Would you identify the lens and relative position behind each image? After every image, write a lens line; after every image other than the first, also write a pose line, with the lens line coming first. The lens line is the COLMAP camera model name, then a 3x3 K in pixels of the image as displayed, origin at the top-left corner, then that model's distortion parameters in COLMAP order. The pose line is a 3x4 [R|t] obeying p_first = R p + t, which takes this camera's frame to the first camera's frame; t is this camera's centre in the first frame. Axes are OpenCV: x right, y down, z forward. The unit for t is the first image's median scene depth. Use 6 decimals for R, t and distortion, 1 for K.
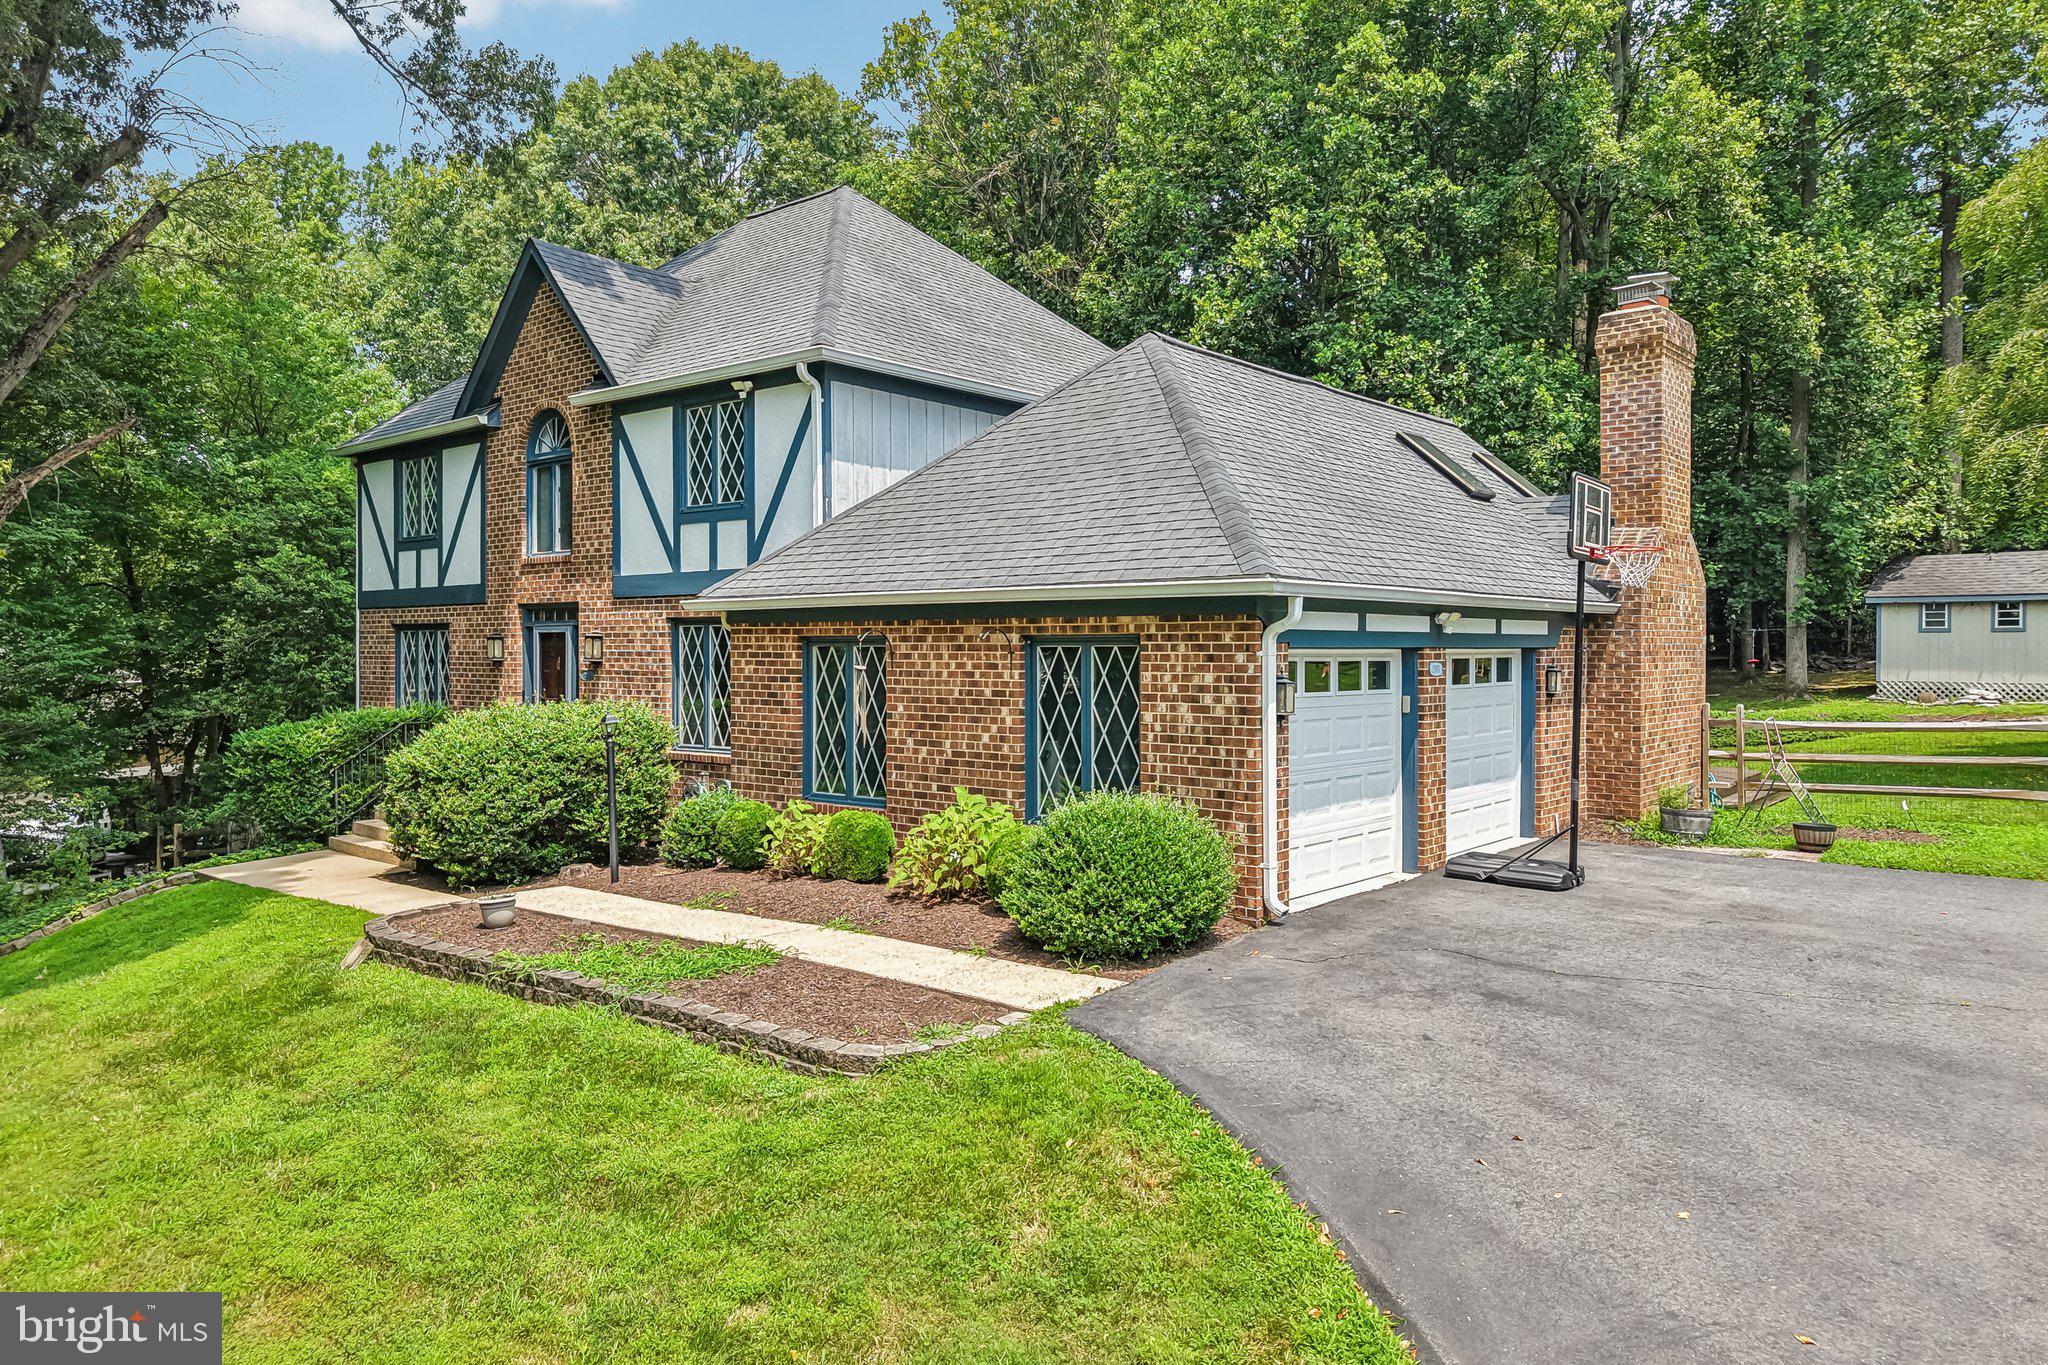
lens RADIAL K [[1409.3, 0, 1108.7], [0, 1409.3, 683.8], [0, 0, 1]] dist [0.135437, -0.310126]
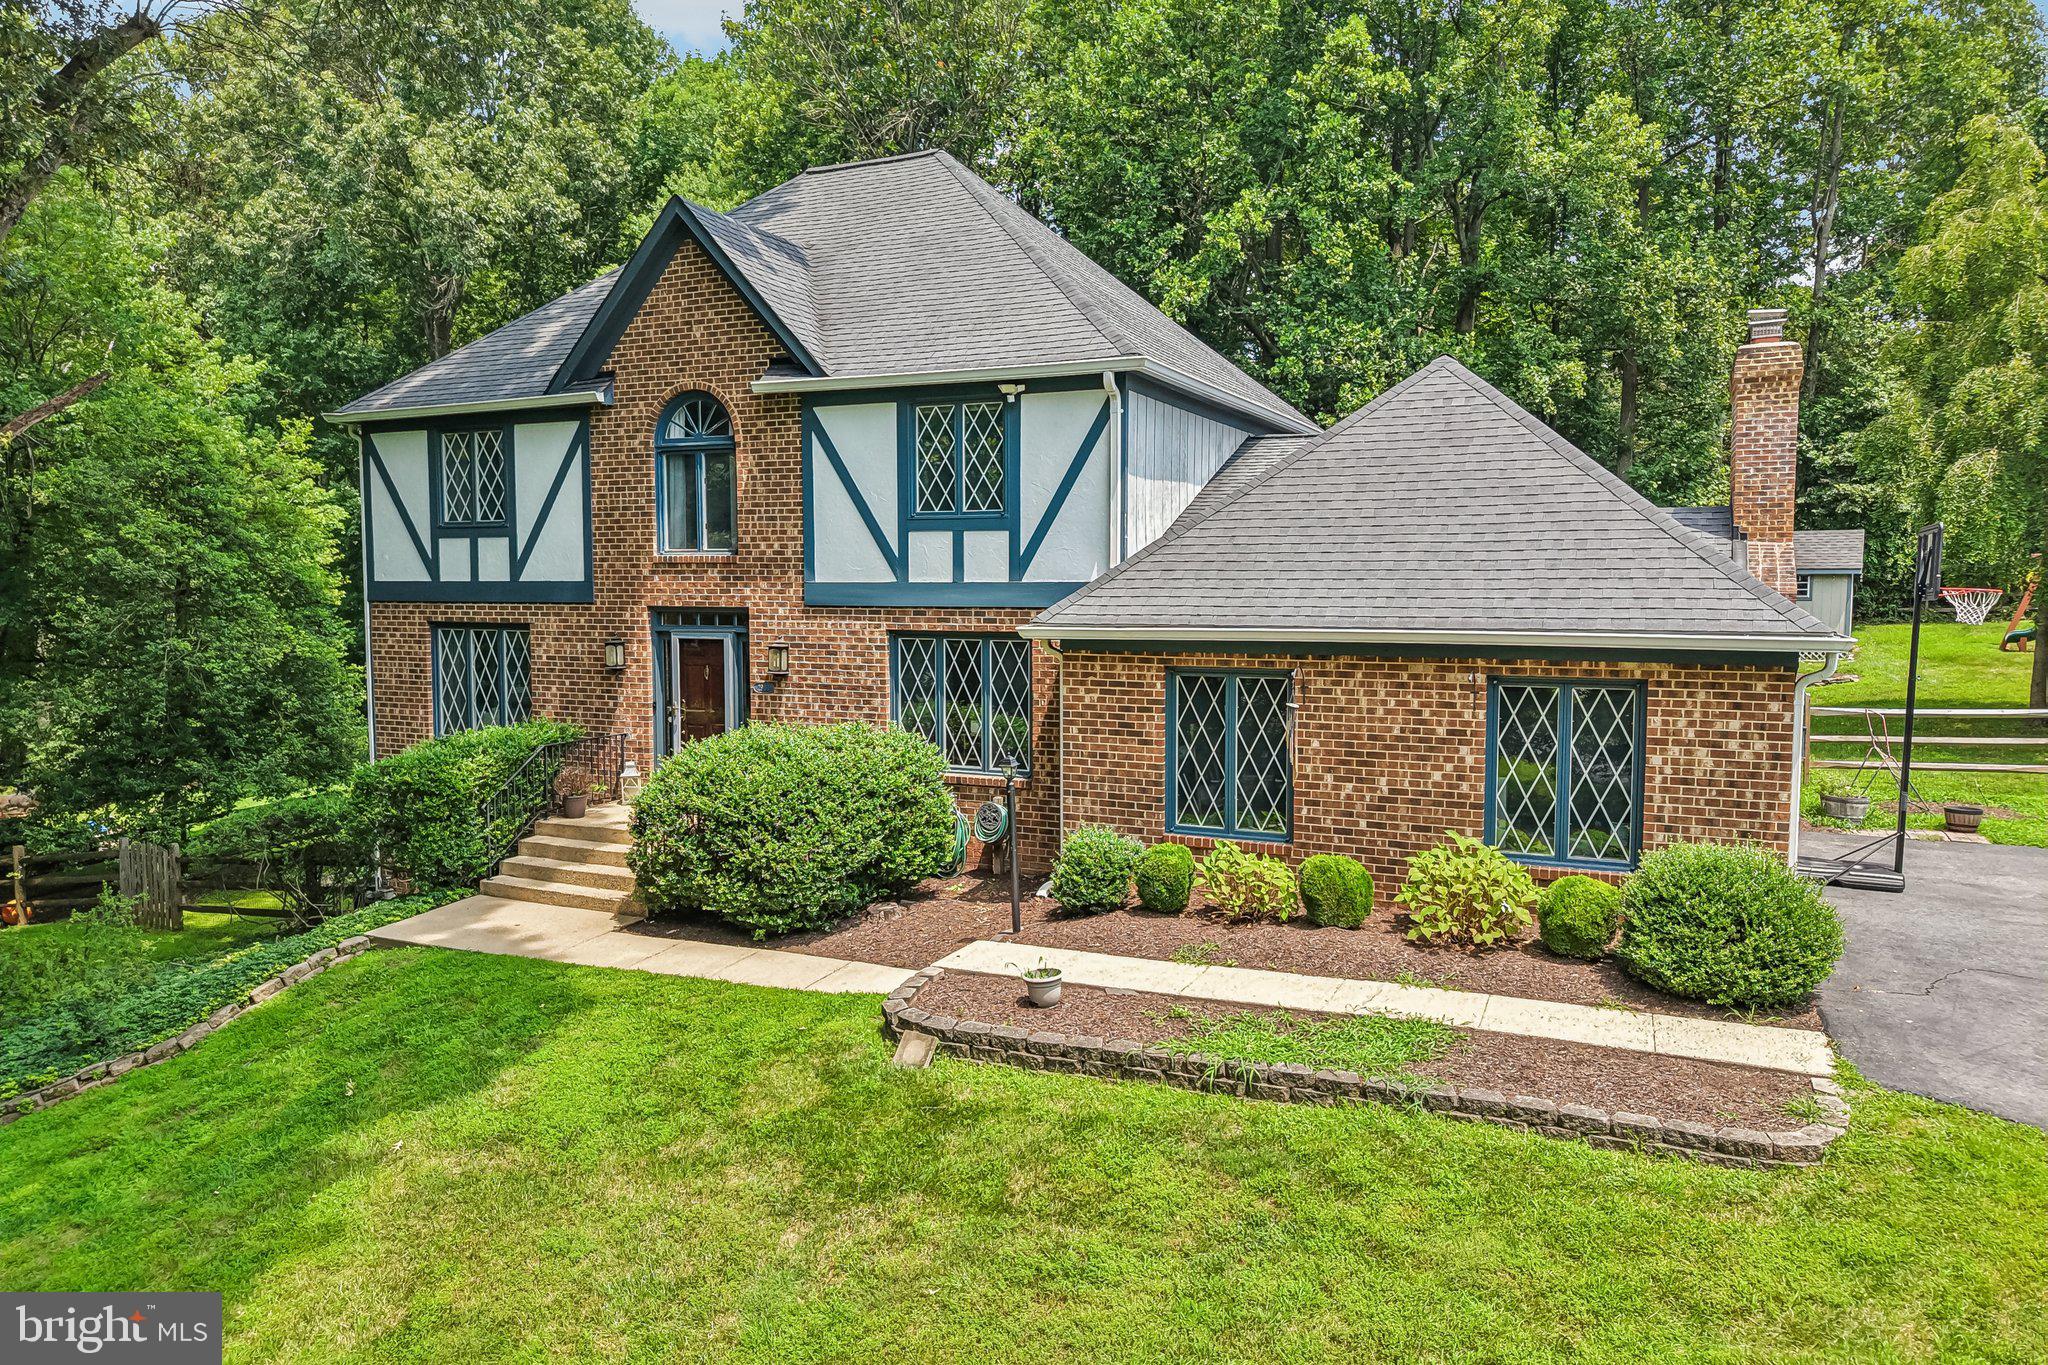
lens RADIAL K [[1387.5, 0, 985.5], [0, 1387.5, 687.7], [0, 0, 1]] dist [0.063203, -0.089975]
pose [[0.961141, -0.023875, 0.275025, -0.582123], [0.005144, 0.997629, 0.068626, -0.082203], [-0.276011, -0.064544, 0.958985, 0.119800]]
